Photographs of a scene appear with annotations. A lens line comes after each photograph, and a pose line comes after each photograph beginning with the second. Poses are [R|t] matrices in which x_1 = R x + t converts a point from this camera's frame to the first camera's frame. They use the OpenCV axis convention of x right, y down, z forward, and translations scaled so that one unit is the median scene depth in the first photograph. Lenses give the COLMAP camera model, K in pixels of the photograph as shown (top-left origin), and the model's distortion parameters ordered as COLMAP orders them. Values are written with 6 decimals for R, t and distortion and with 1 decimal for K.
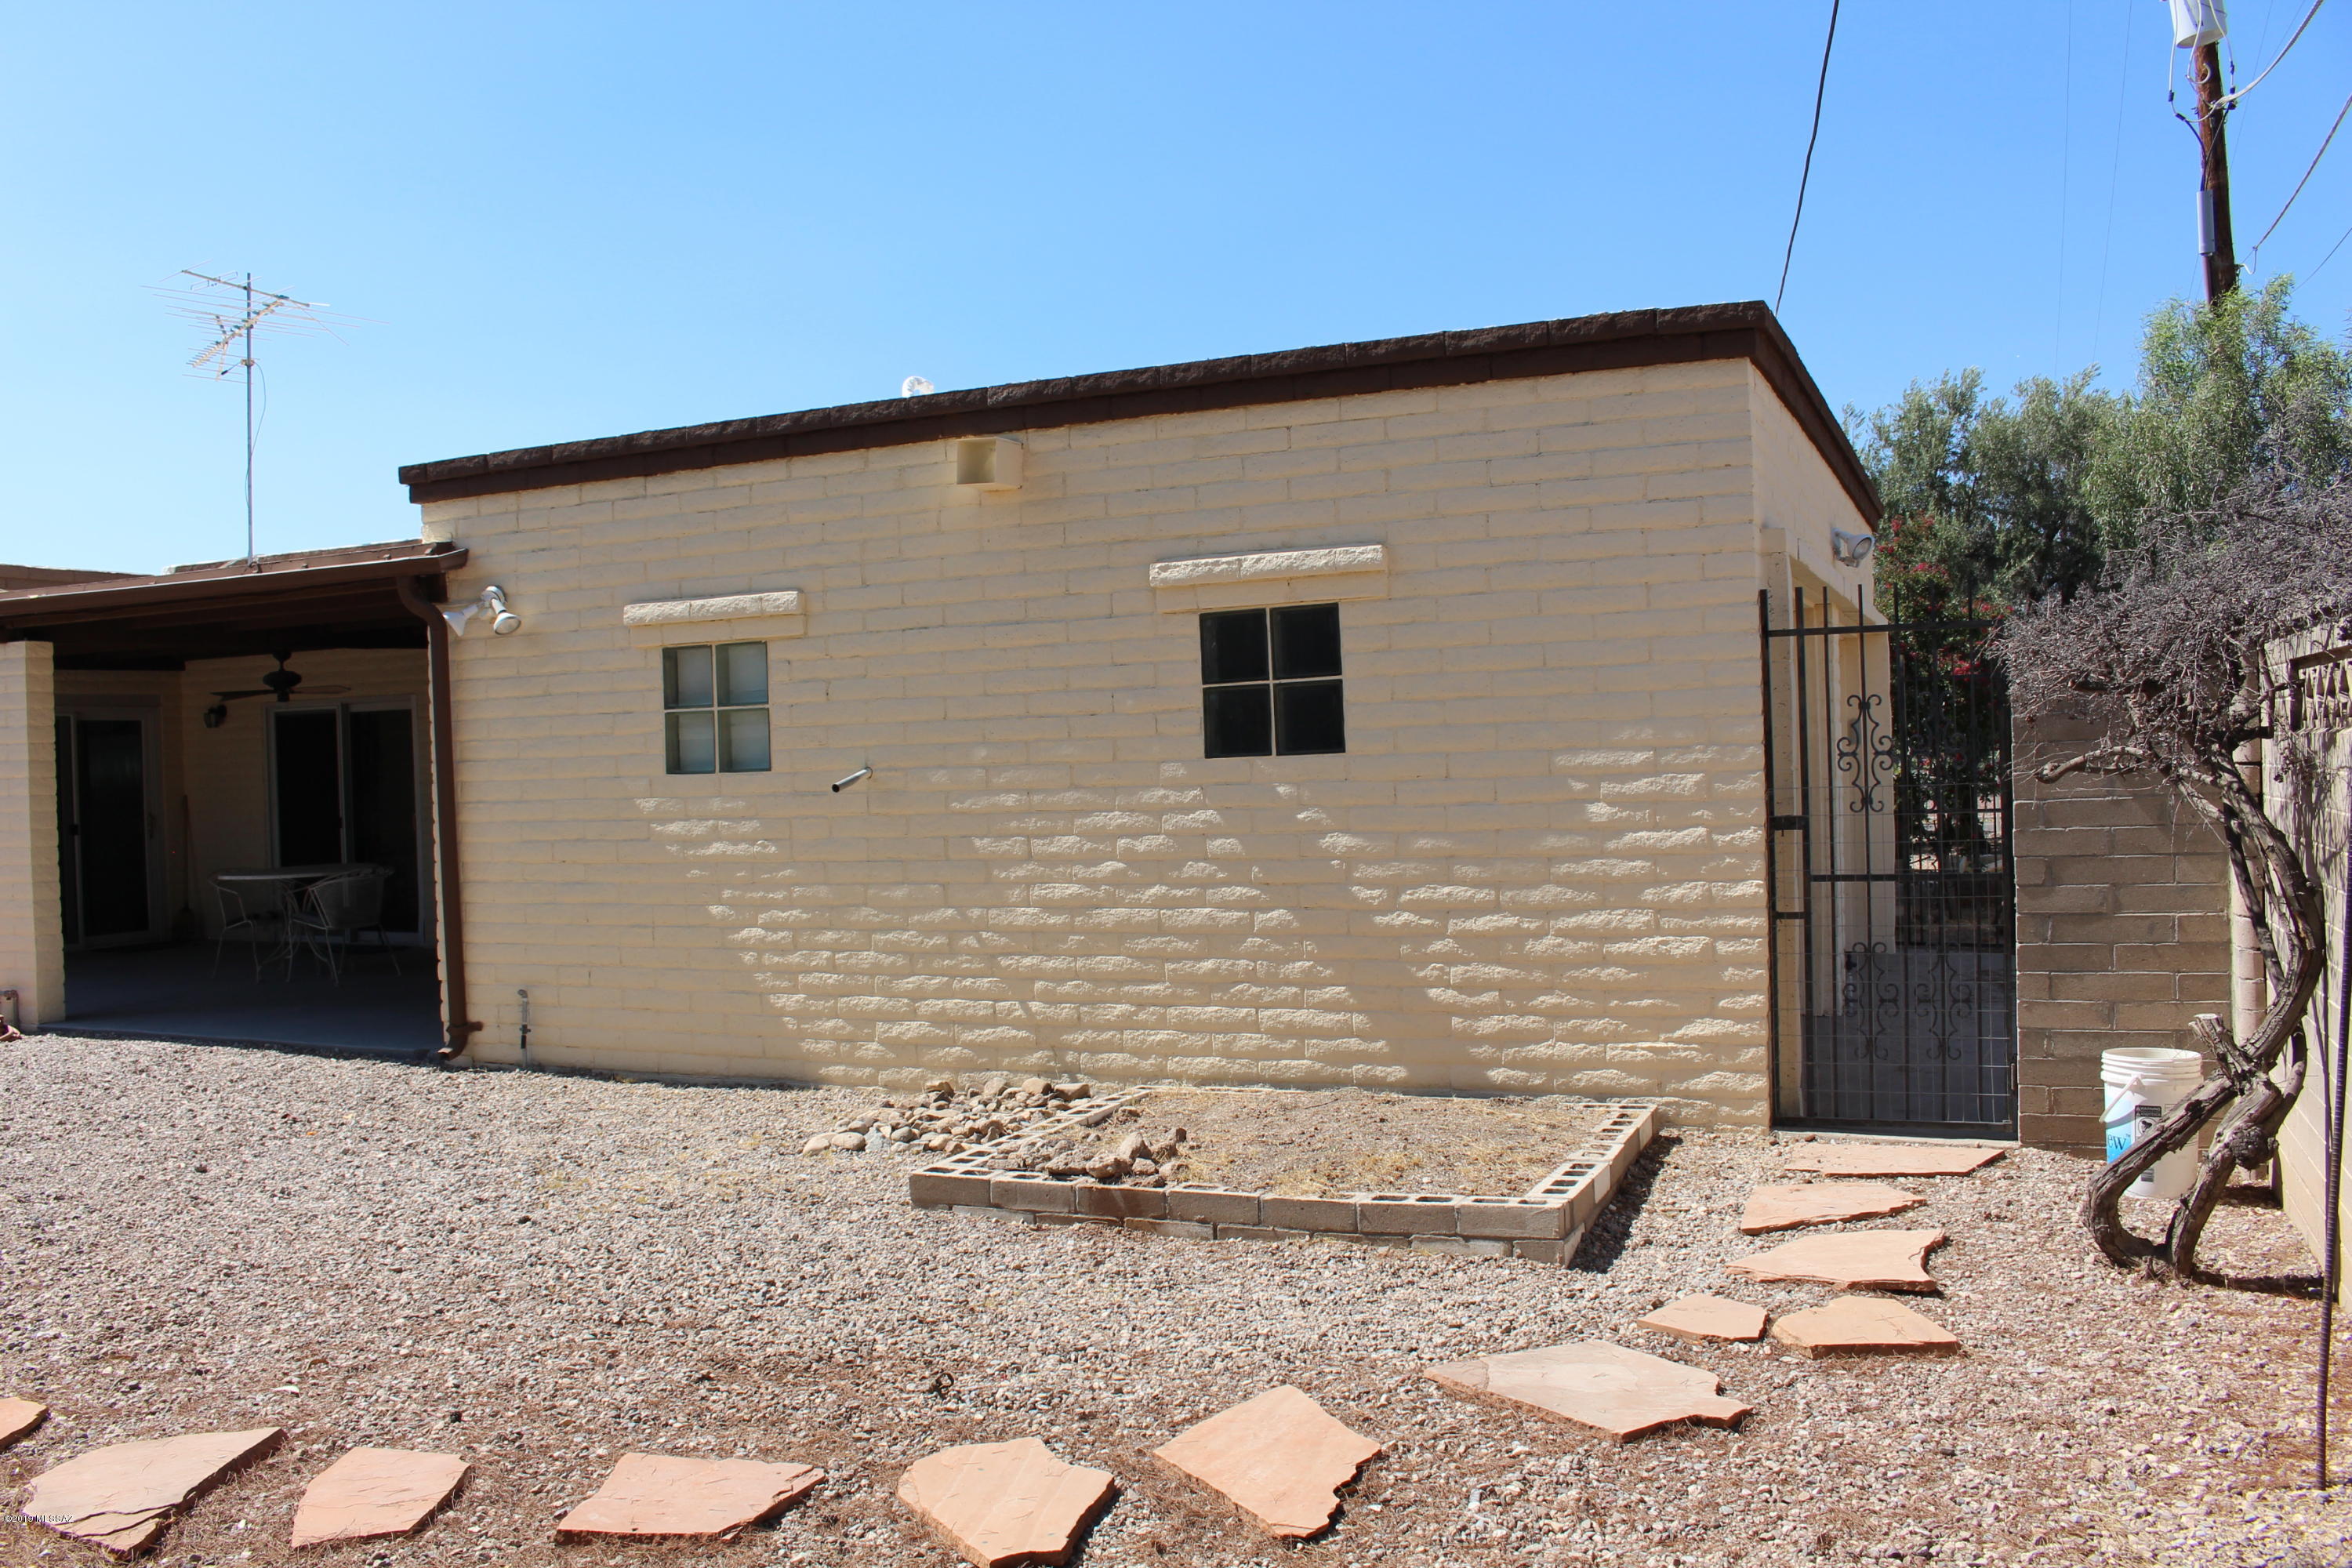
lens RADIAL K [[1981.3, 0, 1150.2], [0, 1981.3, 777.0], [0, 0, 1]] dist [-0.159204, 0.139756]
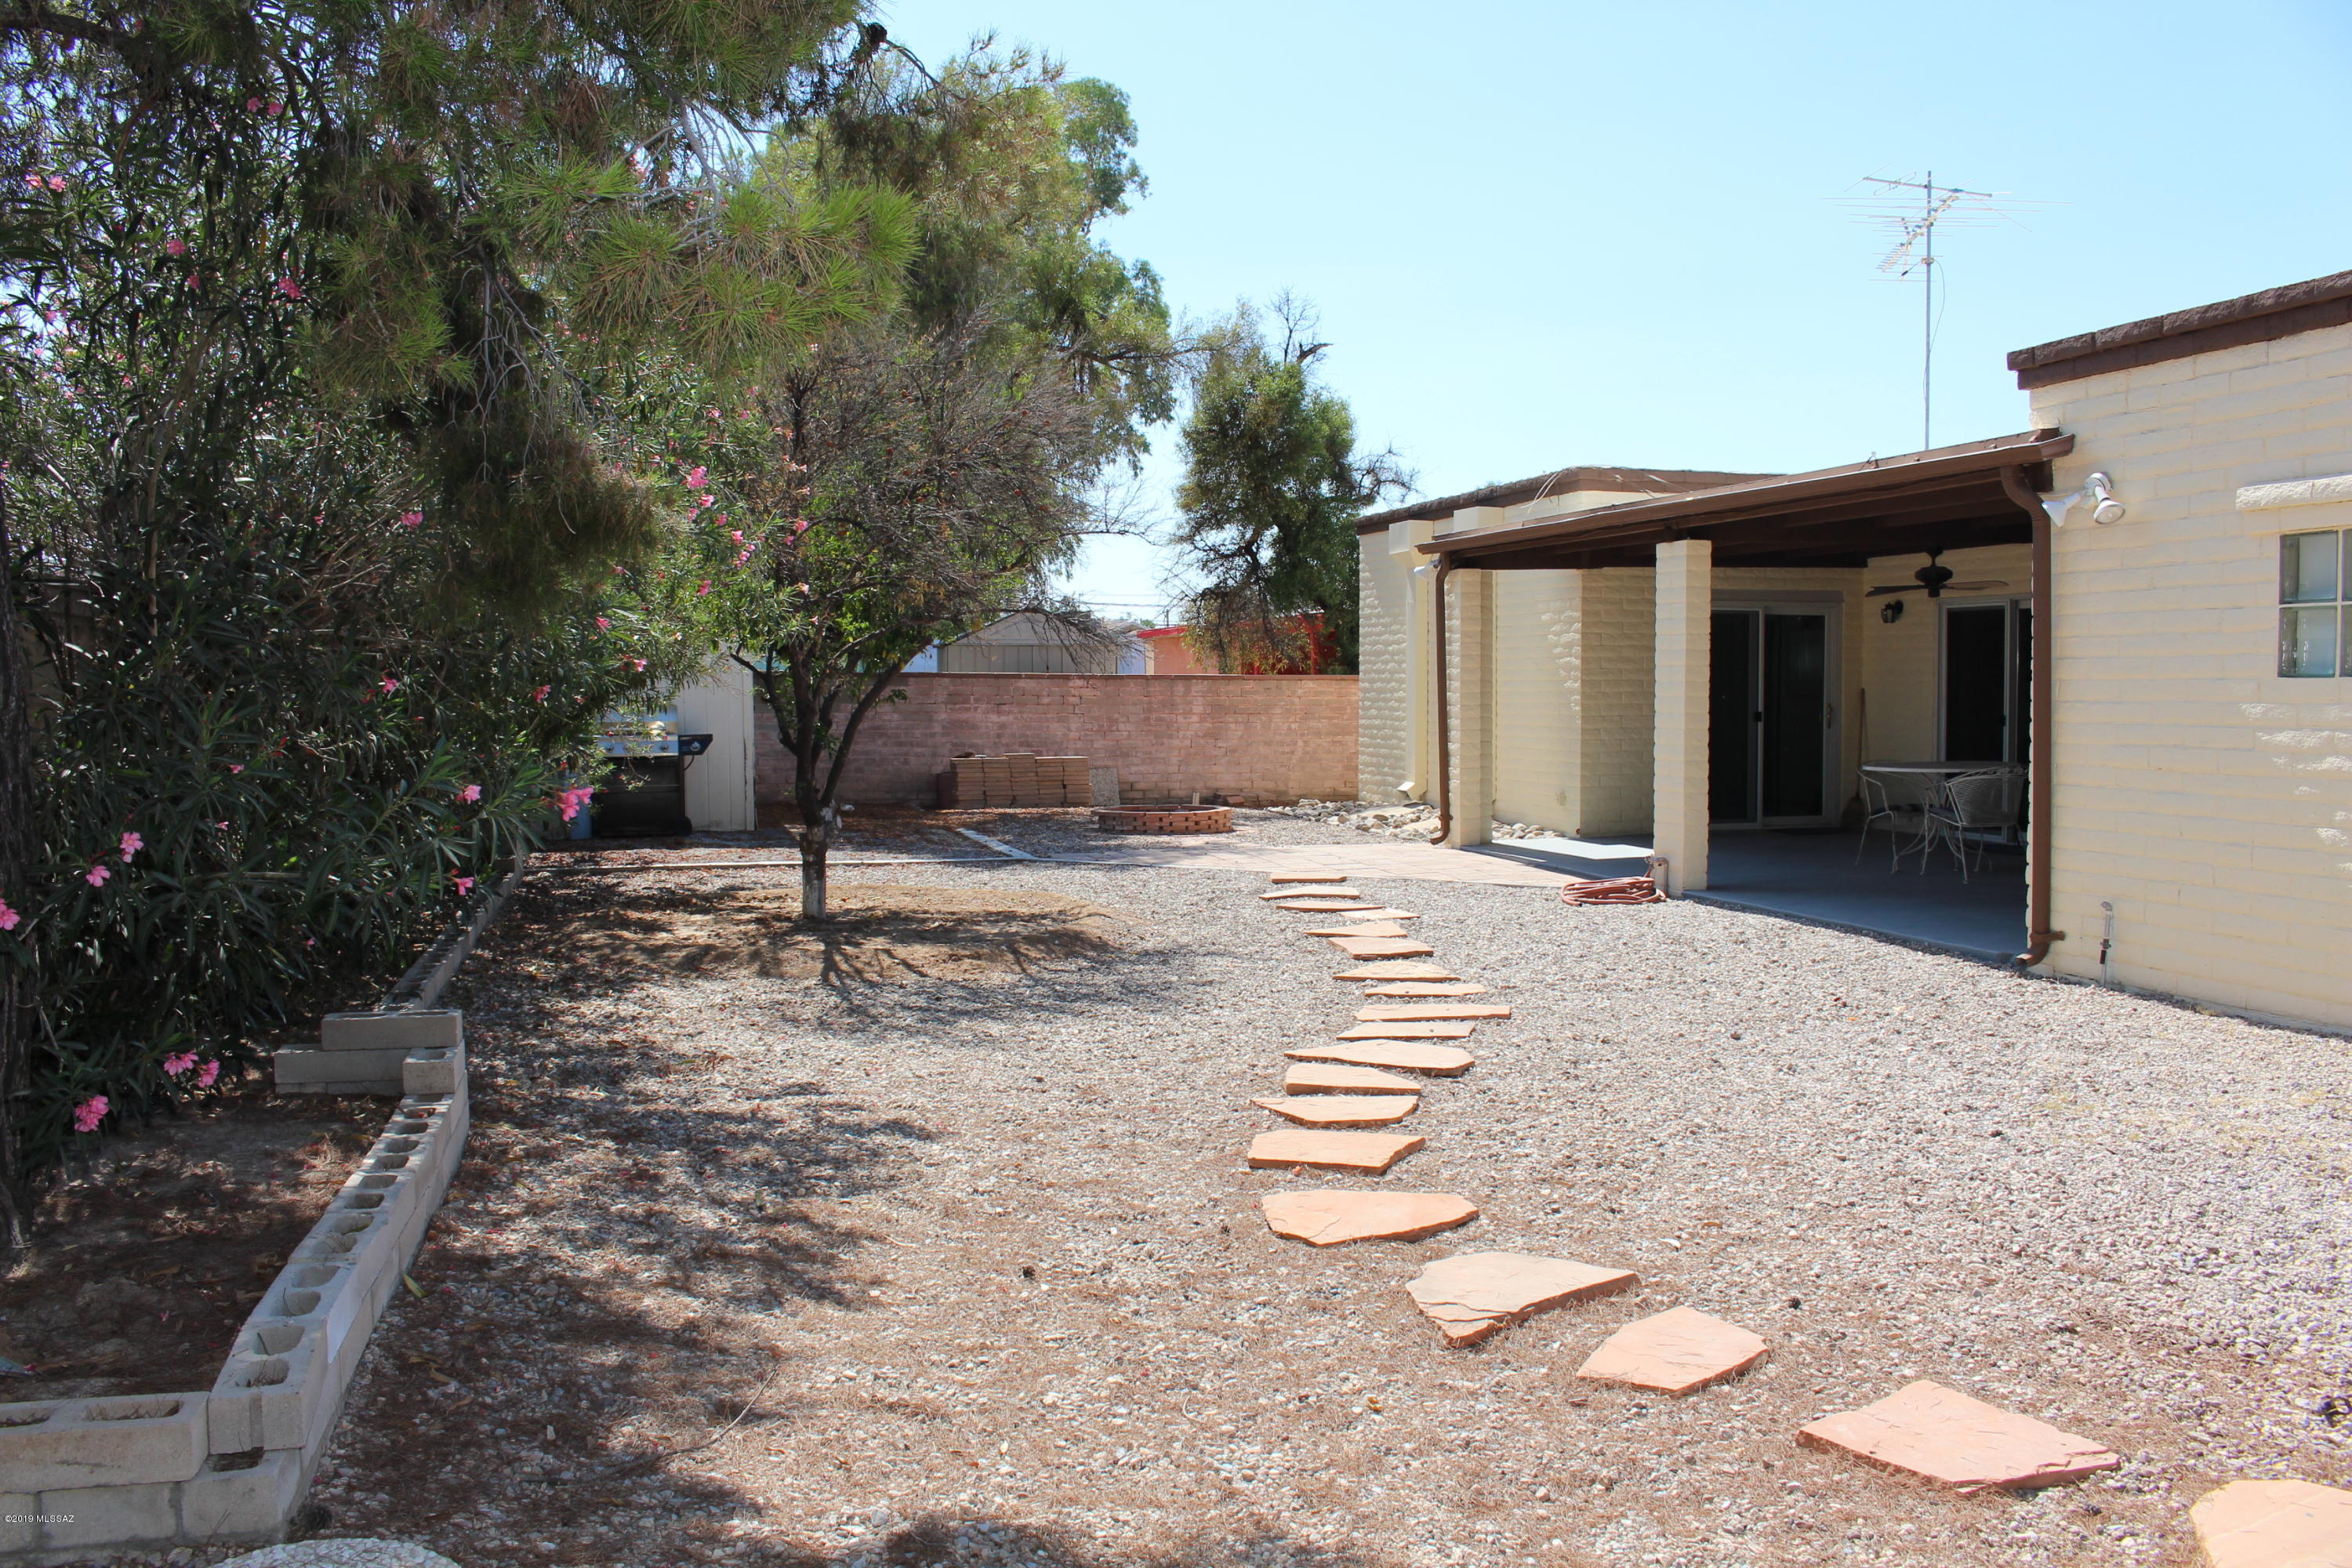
lens RADIAL K [[1981.3, 0, 1150.2], [0, 1981.3, 777.0], [0, 0, 1]] dist [-0.159204, 0.139756]
pose [[0.632940, 0.062807, -0.771649, 0.098894], [-0.023510, 0.997804, 0.061930, 0.002305], [0.773844, -0.021057, 0.633026, 0.056701]]
